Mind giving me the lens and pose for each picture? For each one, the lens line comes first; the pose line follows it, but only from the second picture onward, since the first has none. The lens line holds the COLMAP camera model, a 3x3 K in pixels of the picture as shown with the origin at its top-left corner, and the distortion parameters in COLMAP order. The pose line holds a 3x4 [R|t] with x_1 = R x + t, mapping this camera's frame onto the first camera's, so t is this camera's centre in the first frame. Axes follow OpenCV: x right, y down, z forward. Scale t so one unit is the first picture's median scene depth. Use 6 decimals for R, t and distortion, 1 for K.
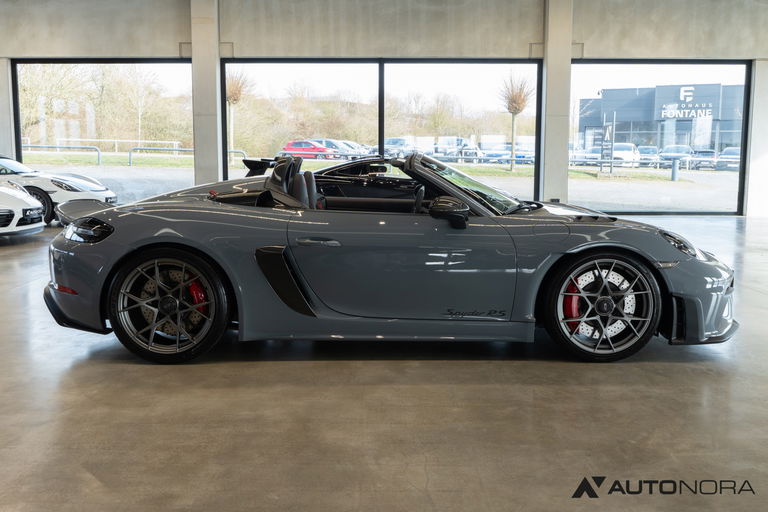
lens RADIAL K [[763.0, 0, 384.0], [0, 763.0, 256.0], [0, 0, 1]] dist [-0.025177, -0.008189]
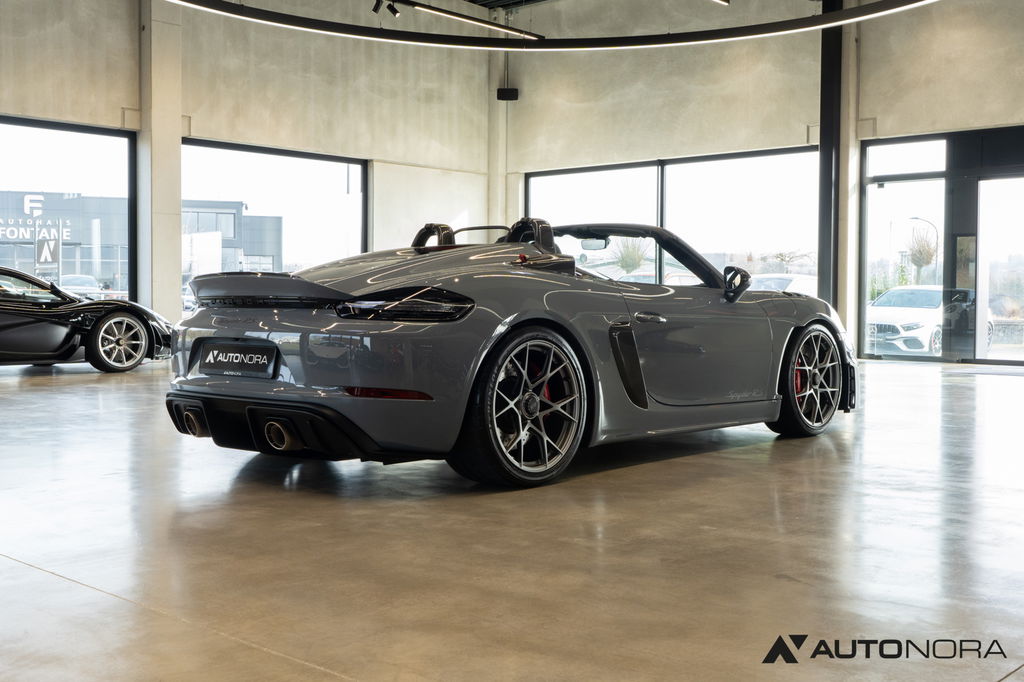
lens RADIAL K [[1099.2, 0, 512.0], [0, 1099.2, 341.0], [0, 0, 1]] dist [-0.007100, -0.010199]
pose [[0.692647, -0.025774, 0.720816, -0.284697], [0.090646, 0.994549, -0.051542, 0.015157], [-0.715558, 0.101040, 0.691207, 0.074763]]
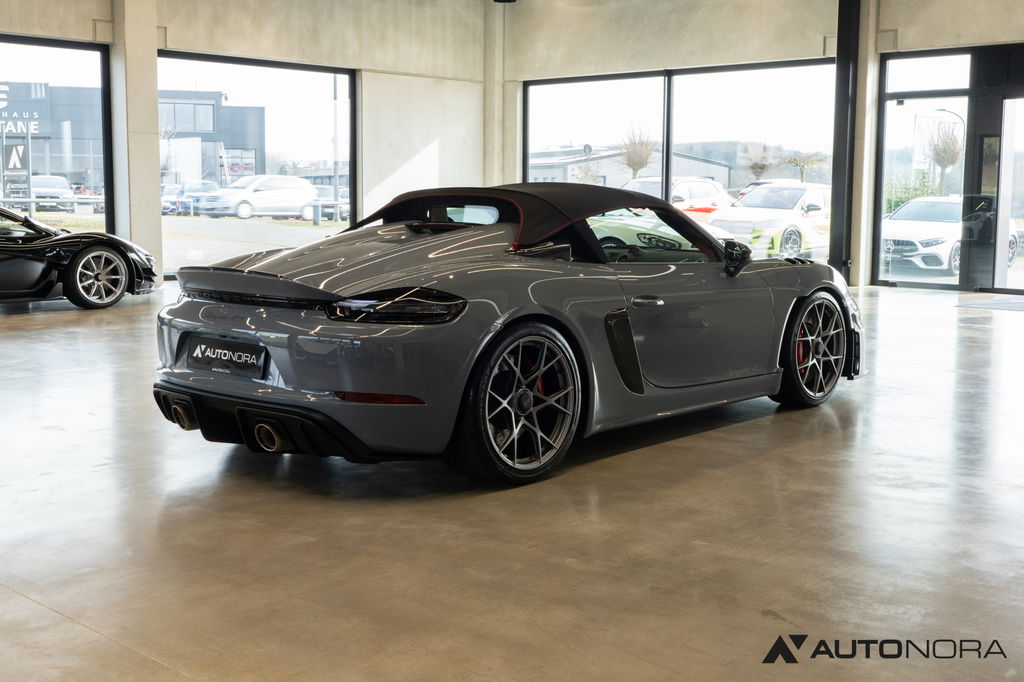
lens RADIAL K [[1161.0, 0, 512.0], [0, 1161.0, 341.0], [0, 0, 1]] dist [-0.006772, -0.012739]
pose [[0.691798, -0.088168, 0.716688, -0.289966], [0.090382, 0.995285, 0.035199, -0.008700], [-0.716412, 0.040425, 0.696505, 0.064719]]
